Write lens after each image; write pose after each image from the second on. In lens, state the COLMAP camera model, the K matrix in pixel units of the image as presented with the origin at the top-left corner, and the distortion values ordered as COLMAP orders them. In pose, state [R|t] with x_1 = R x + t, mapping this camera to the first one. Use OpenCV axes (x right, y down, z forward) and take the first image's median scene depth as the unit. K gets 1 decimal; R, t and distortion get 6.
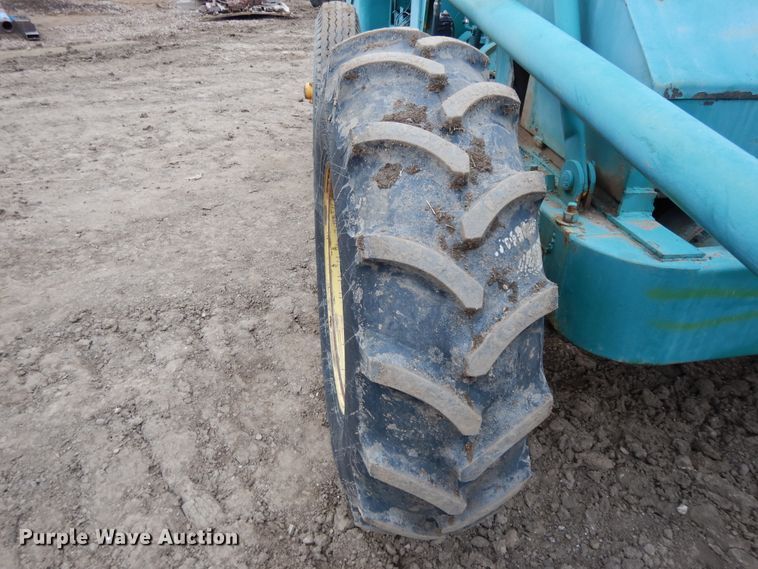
lens RADIAL K [[538.0, 0, 377.0], [0, 538.0, 284.1], [0, 0, 1]] dist [0.003778, -0.003618]
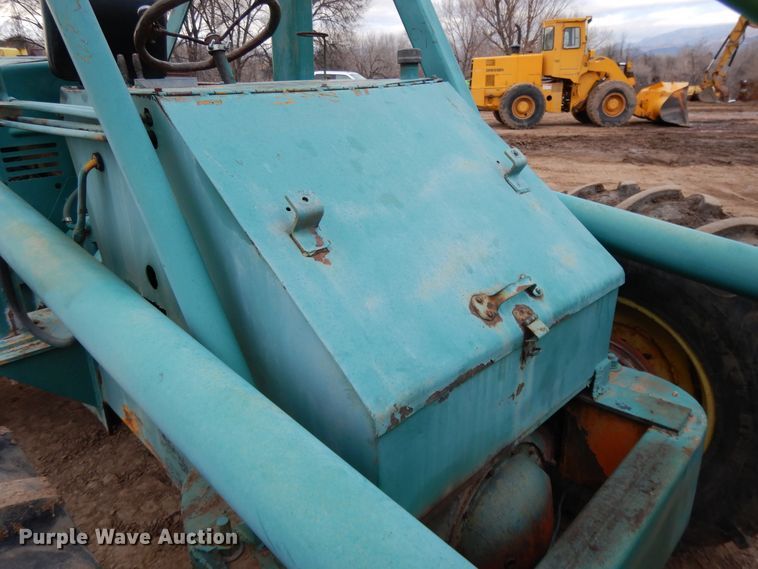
lens RADIAL K [[538.0, 0, 377.0], [0, 538.0, 284.1], [0, 0, 1]] dist [0.003778, -0.003618]
pose [[0.808829, -0.254384, 0.530174, 0.205892], [0.350928, 0.932252, -0.088067, -0.401067], [-0.471853, 0.257284, 0.843303, 0.396624]]
